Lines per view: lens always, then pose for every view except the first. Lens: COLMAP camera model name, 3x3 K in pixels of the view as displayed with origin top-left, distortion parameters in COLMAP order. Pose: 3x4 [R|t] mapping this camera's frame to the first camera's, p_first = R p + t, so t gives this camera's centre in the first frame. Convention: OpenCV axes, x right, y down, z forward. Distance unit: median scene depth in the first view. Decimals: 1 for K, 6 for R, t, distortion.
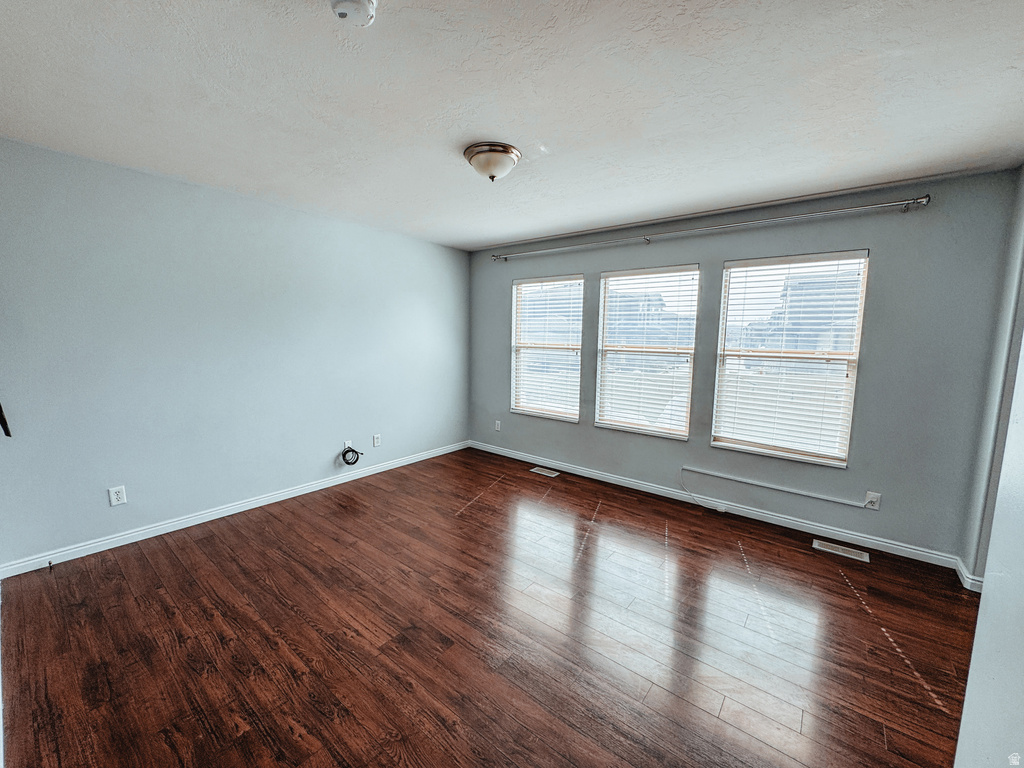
lens RADIAL K [[409.1, 0, 520.1], [0, 409.1, 379.1], [0, 0, 1]] dist [-0.005782, 0.000577]
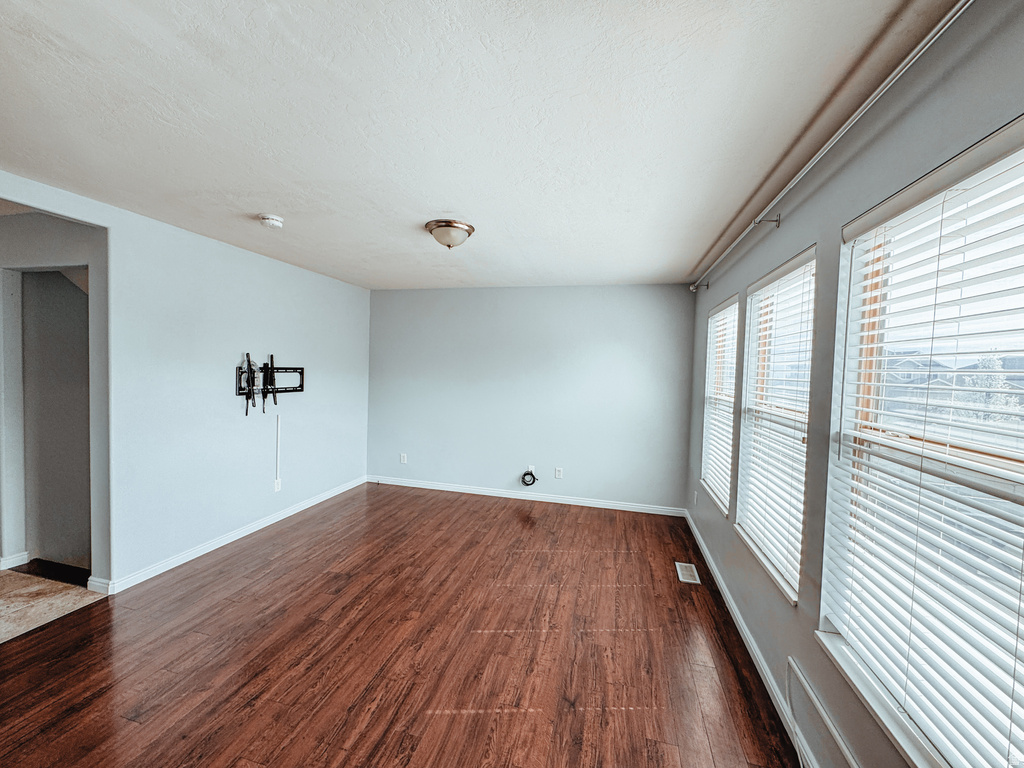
lens RADIAL K [[409.1, 0, 511.9], [0, 409.1, 383.8], [0, 0, 1]] dist [-0.005782, 0.000577]
pose [[0.403415, 0.028408, -0.914576, 0.785930], [-0.119773, 0.992557, -0.022002, -0.067338], [0.907144, 0.118418, 0.403815, 0.523654]]
